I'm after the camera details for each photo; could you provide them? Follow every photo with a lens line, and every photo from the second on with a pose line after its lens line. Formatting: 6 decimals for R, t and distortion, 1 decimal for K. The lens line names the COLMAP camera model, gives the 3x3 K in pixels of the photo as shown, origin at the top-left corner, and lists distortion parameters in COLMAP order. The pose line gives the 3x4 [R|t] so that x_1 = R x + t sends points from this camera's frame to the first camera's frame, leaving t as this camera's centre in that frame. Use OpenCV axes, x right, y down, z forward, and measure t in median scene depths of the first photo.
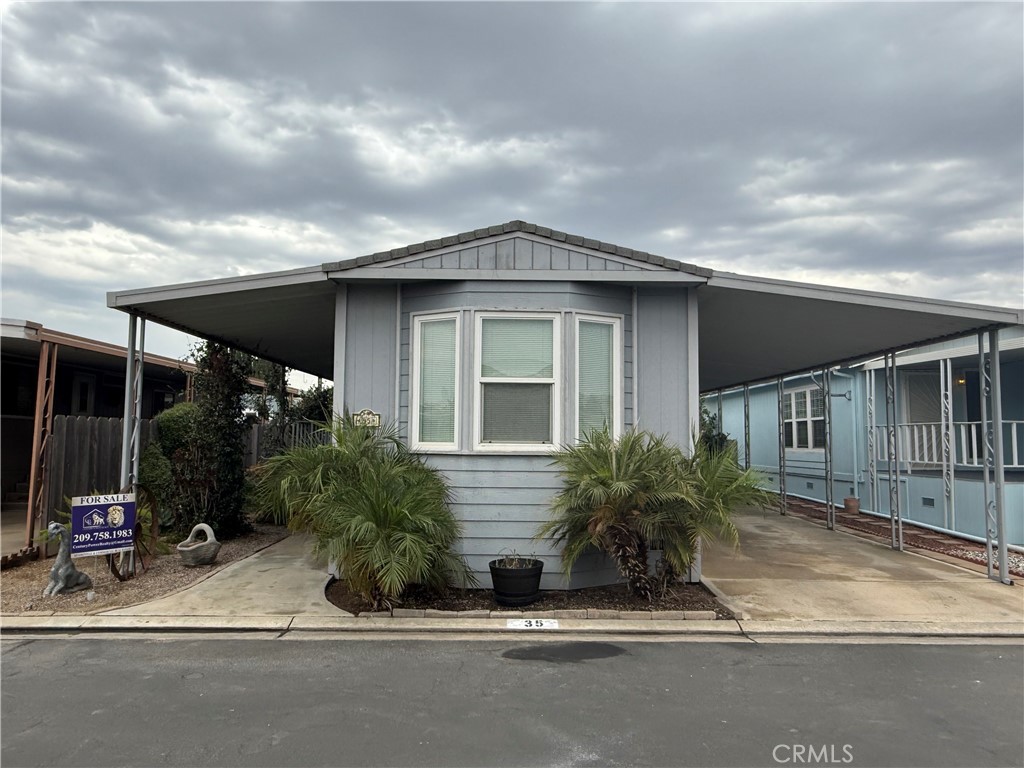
lens RADIAL K [[710.3, 0, 517.9], [0, 710.3, 387.0], [0, 0, 1]] dist [0.001198, 0.003065]
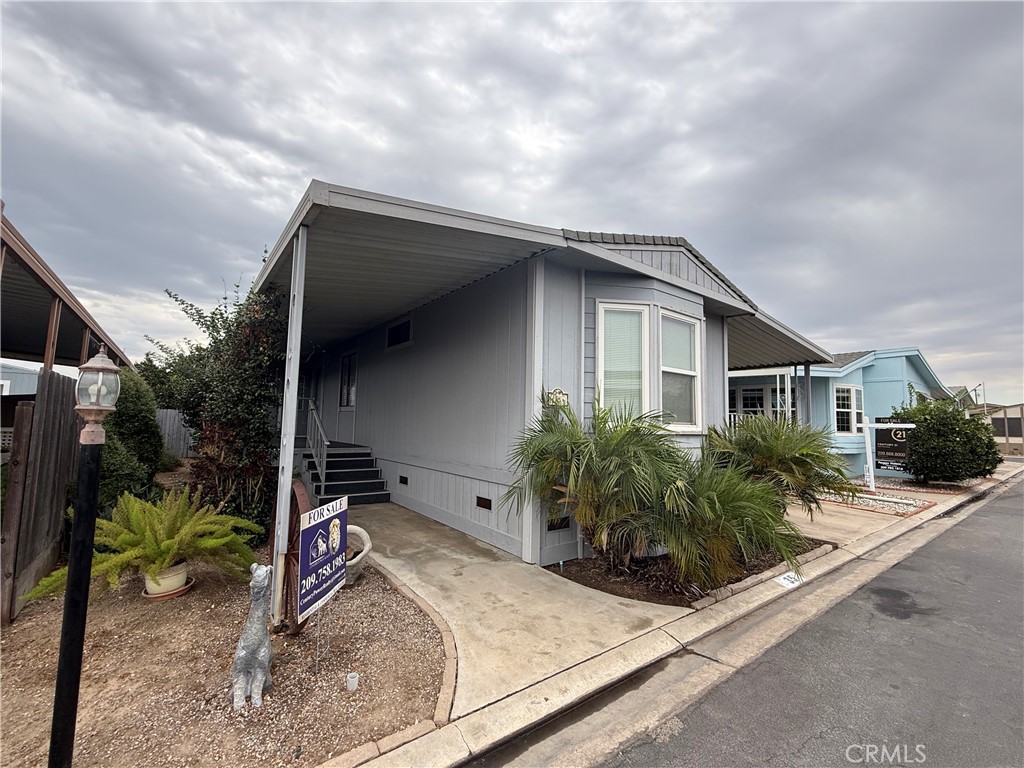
lens RADIAL K [[437.0, 0, 514.2], [0, 437.0, 386.9], [0, 0, 1]] dist [-0.001430, -0.000159]
pose [[0.802205, 0.058718, 0.594154, -0.649746], [-0.058435, 0.998096, -0.019741, 0.046901], [-0.594182, -0.018883, 0.804109, 0.574986]]
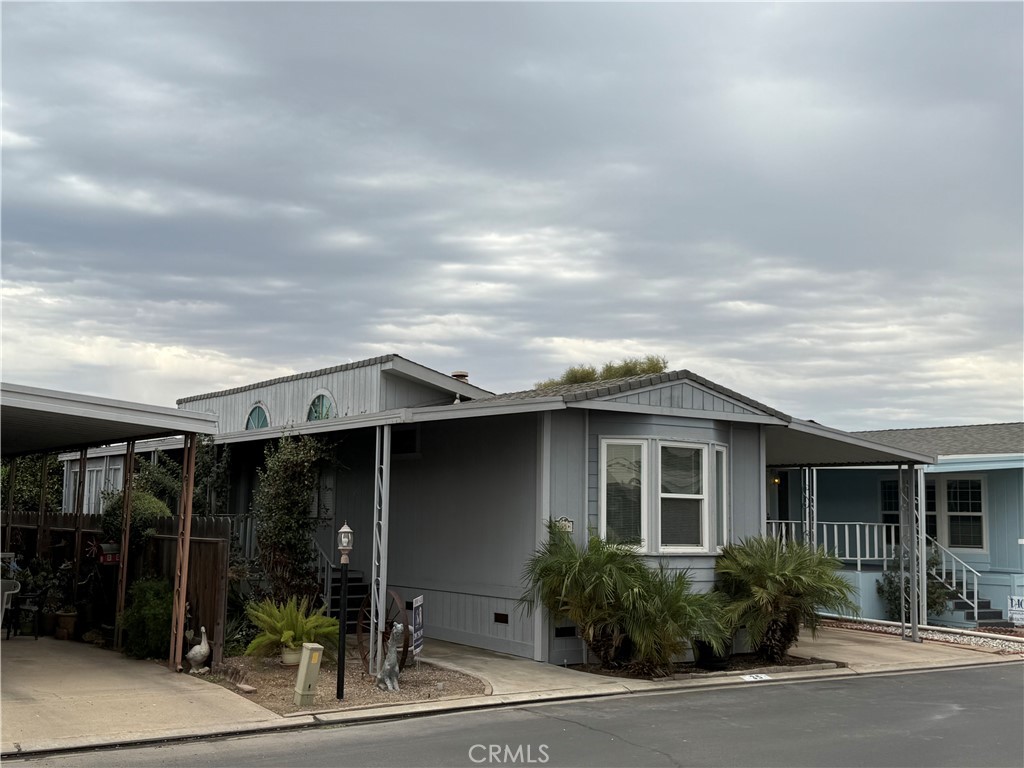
lens RADIAL K [[1201.9, 0, 512.0], [0, 1201.9, 384.0], [0, 0, 1]] dist [0.120842, -0.014732]
pose [[0.825024, 0.067924, 0.561000, -1.466870], [-0.051458, 0.997656, -0.045117, -0.096137], [-0.562750, 0.008355, 0.826585, -0.608595]]
